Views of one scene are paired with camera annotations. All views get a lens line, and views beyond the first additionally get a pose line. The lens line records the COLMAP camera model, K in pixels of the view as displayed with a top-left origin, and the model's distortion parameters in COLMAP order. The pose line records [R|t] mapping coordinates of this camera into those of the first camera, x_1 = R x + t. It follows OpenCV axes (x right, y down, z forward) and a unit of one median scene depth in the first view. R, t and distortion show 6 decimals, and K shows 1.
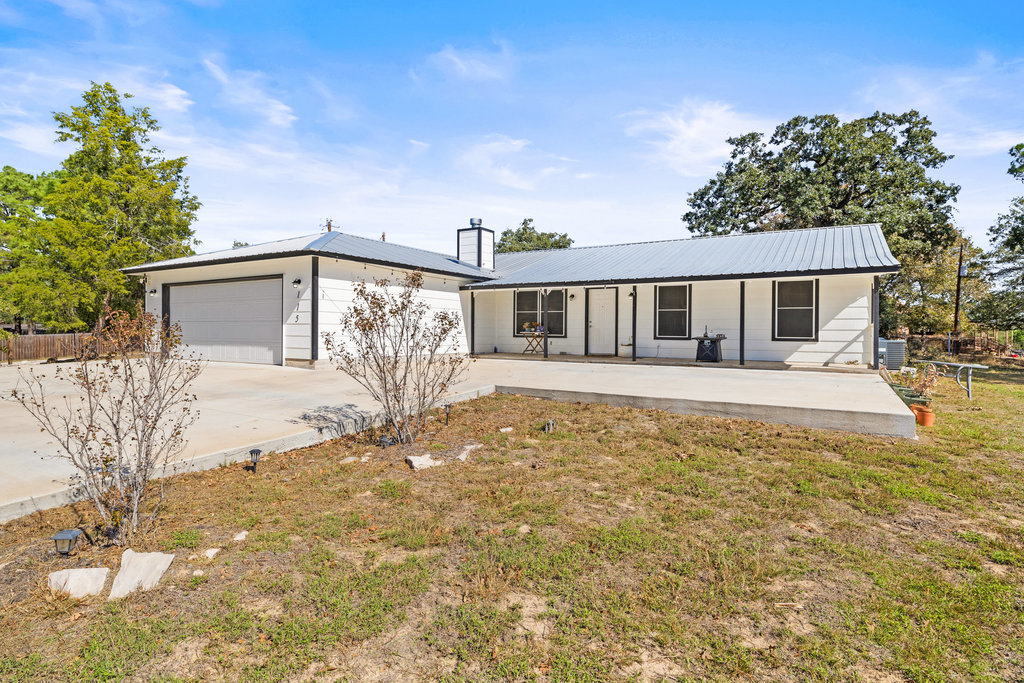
lens RADIAL K [[531.3, 0, 502.6], [0, 531.3, 335.3], [0, 0, 1]] dist [-0.005950, 0.000736]
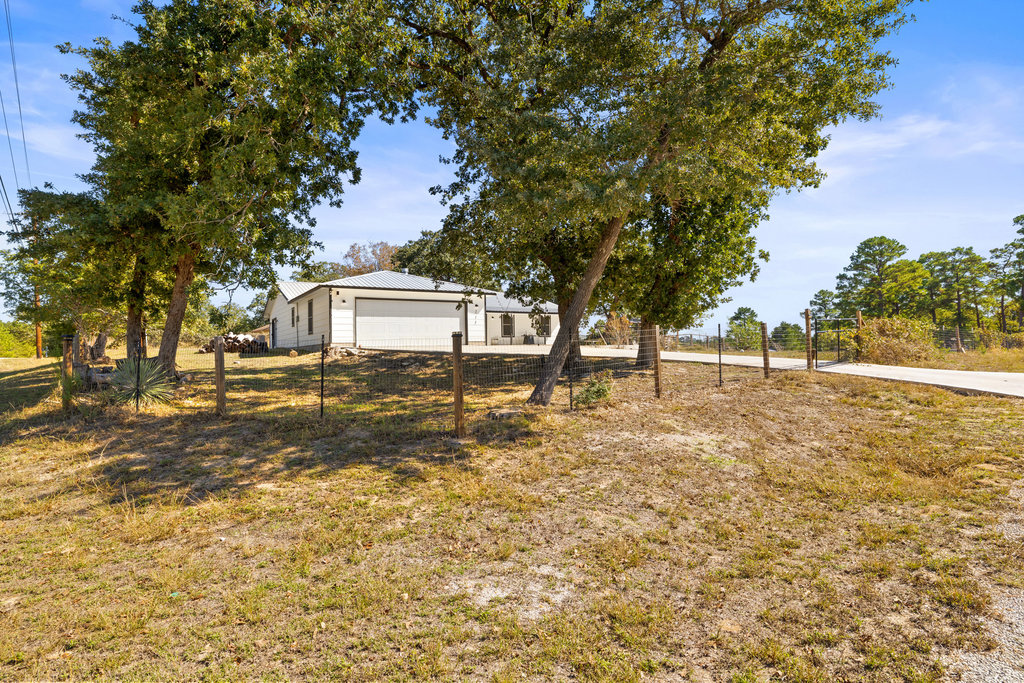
lens RADIAL K [[527.4, 0, 508.1], [0, 527.4, 337.0], [0, 0, 1]] dist [-0.003665, 0.000697]
pose [[0.441070, 0.009462, 0.897423, -1.163660], [0.030445, 0.999211, -0.025499, 0.044119], [-0.896956, 0.038569, 0.440434, -0.031166]]
